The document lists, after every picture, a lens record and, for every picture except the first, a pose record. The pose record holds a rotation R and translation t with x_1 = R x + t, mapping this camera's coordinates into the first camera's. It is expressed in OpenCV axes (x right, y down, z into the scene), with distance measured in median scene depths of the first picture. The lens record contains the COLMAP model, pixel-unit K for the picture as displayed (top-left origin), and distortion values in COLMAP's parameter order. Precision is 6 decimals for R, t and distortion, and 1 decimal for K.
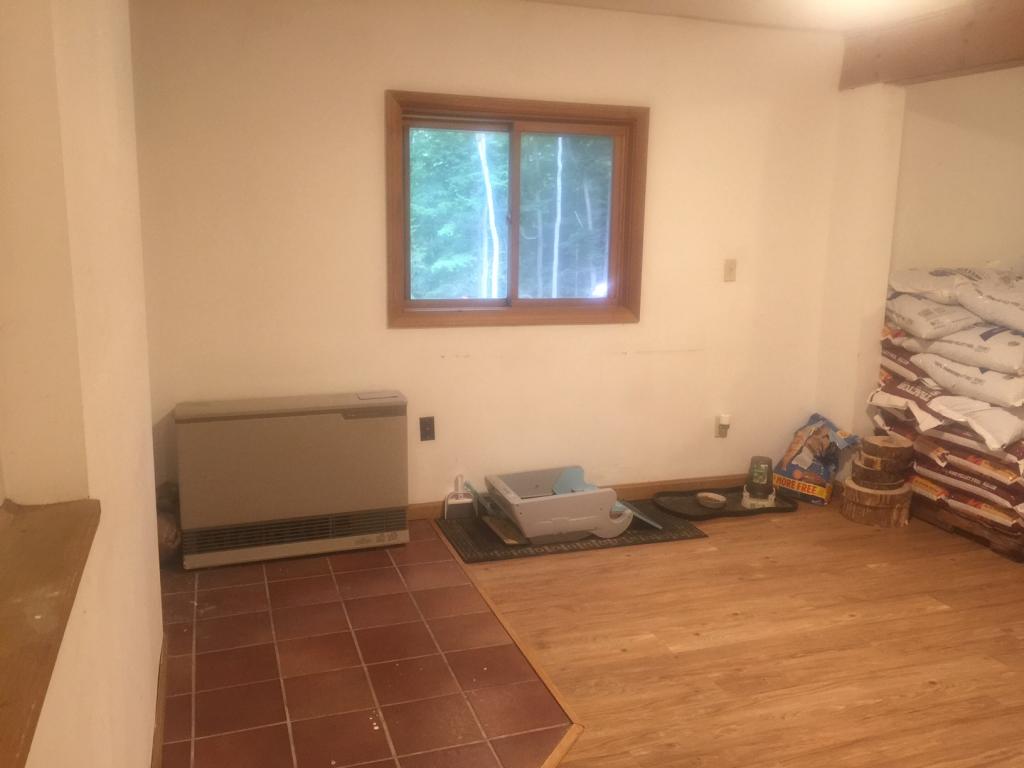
lens RADIAL K [[868.8, 0, 511.6], [0, 868.8, 377.4], [0, 0, 1]] dist [0.081548, -0.107852]
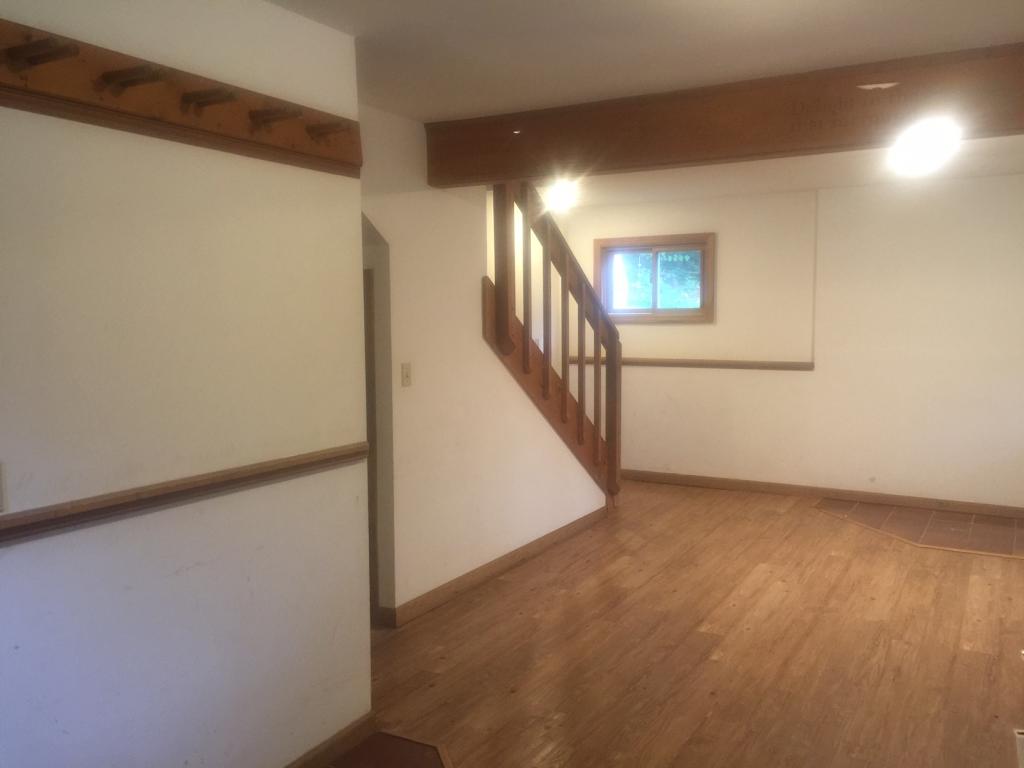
lens RADIAL K [[868.8, 0, 511.6], [0, 868.8, 377.4], [0, 0, 1]] dist [0.081548, -0.107852]
pose [[-0.752357, 0.037733, -0.657674, 1.314912], [-0.123713, 0.972502, 0.197319, -0.182076], [0.647035, 0.229817, -0.727001, 1.078653]]
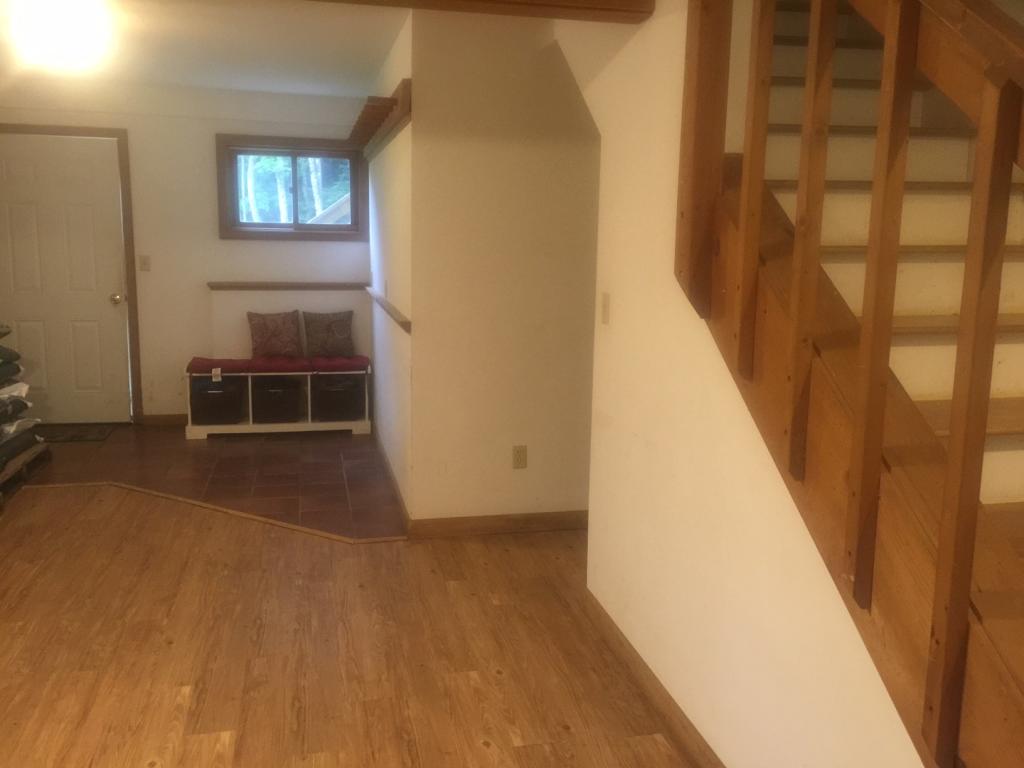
lens RADIAL K [[868.8, 0, 511.6], [0, 868.8, 377.4], [0, 0, 1]] dist [0.081548, -0.107852]
pose [[0.103803, -0.178131, 0.978516, 0.029287], [0.165932, 0.973144, 0.159551, -0.051912], [-0.980659, 0.145805, 0.130573, 0.284953]]
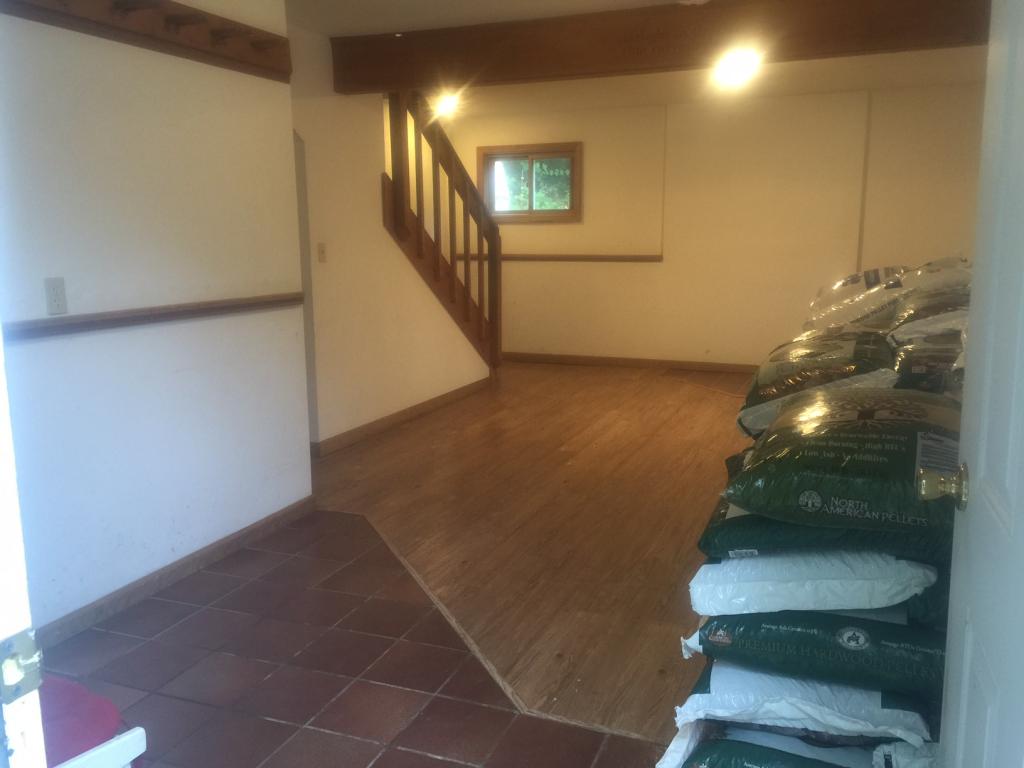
lens RADIAL K [[870.9, 0, 515.5], [0, 870.9, 372.6], [0, 0, 1]] dist [0.076605, -0.096221]
pose [[-0.657885, 0.109196, -0.745160, 1.490873], [-0.139030, 0.954818, 0.262666, -0.170676], [0.740174, 0.276404, -0.612979, 1.258826]]
